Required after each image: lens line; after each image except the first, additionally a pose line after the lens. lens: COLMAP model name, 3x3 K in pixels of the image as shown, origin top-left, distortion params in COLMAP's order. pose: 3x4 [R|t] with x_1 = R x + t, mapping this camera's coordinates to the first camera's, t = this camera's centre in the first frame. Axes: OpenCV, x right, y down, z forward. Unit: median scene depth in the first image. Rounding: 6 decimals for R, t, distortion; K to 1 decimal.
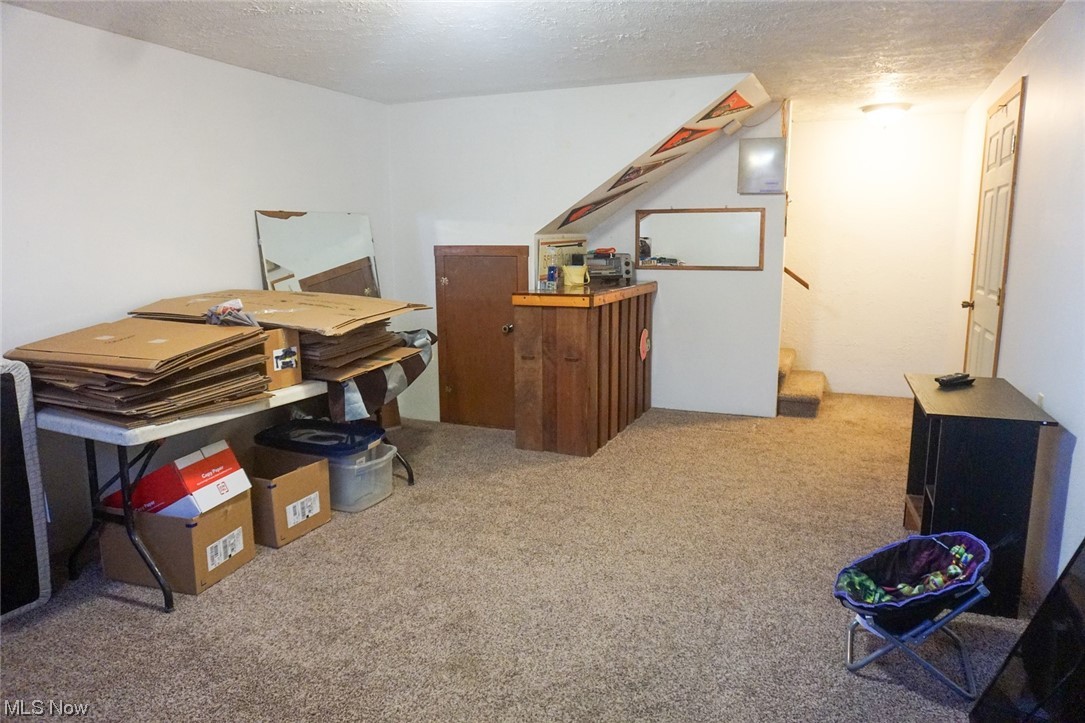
lens RADIAL K [[717.7, 0, 540.7], [0, 717.7, 364.1], [0, 0, 1]] dist [-0.066834, 0.036252]
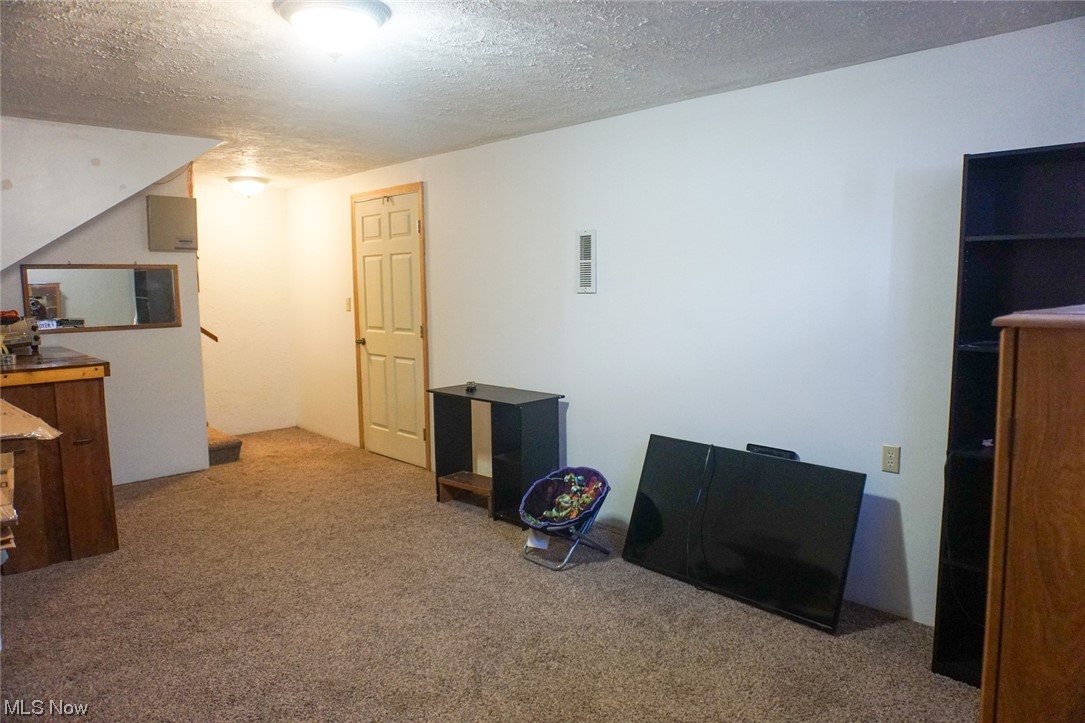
lens RADIAL K [[717.7, 0, 538.5], [0, 717.7, 358.4], [0, 0, 1]] dist [-0.066834, 0.036252]
pose [[0.400226, -0.093339, 0.911651, -0.482591], [0.167136, 0.985549, 0.027530, -0.036529], [-0.901046, 0.141352, 0.410043, 0.167442]]
